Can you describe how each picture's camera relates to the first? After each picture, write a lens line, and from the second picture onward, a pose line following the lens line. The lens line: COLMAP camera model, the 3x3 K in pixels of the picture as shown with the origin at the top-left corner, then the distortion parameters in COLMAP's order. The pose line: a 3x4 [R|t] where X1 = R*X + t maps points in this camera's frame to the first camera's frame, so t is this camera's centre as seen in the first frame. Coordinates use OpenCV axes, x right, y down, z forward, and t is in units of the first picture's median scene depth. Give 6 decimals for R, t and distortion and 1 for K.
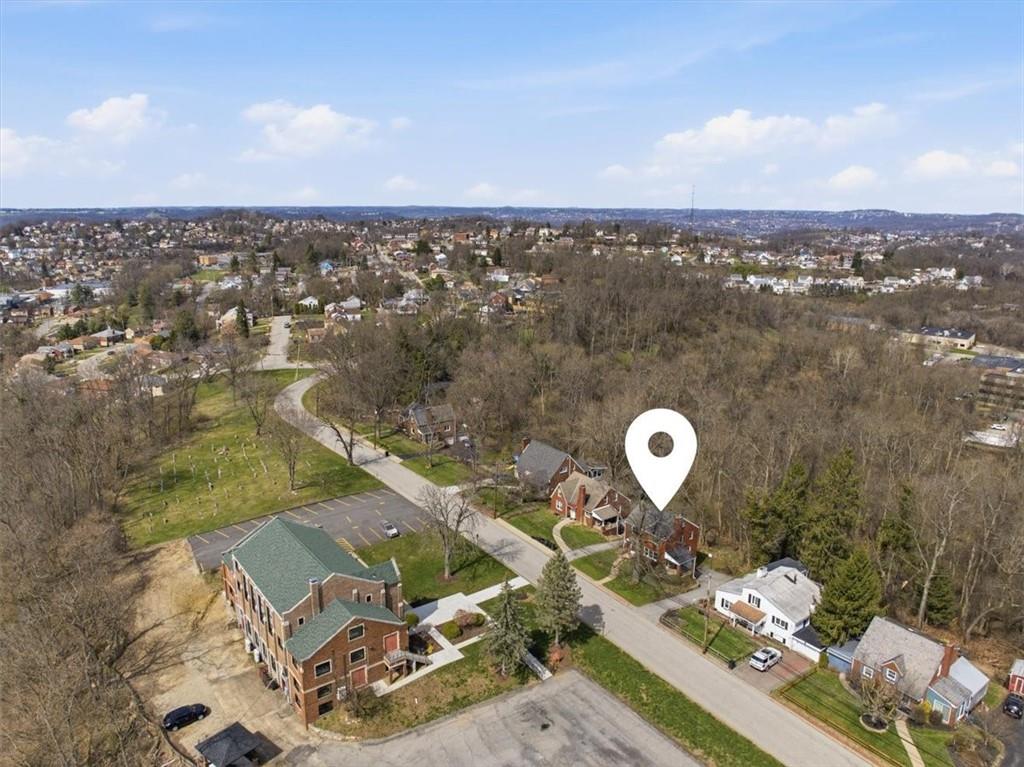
lens RADIAL K [[705.3, 0, 512.1], [0, 705.3, 383.3], [0, 0, 1]] dist [-0.004596, -0.002144]
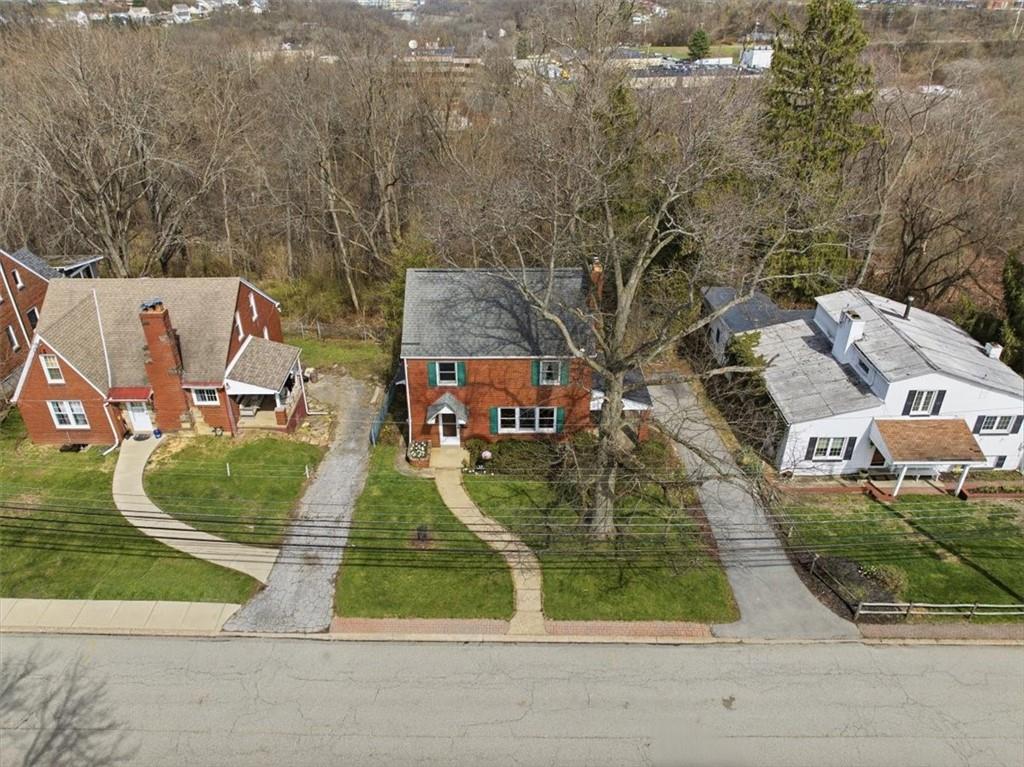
lens RADIAL K [[705.3, 0, 511.9], [0, 705.3, 381.3], [0, 0, 1]] dist [-0.004596, -0.002144]
pose [[0.593634, -0.419828, 0.686545, -0.010645], [0.195348, 0.902792, 0.383153, 0.096902], [-0.780665, -0.093337, 0.617940, 0.733333]]
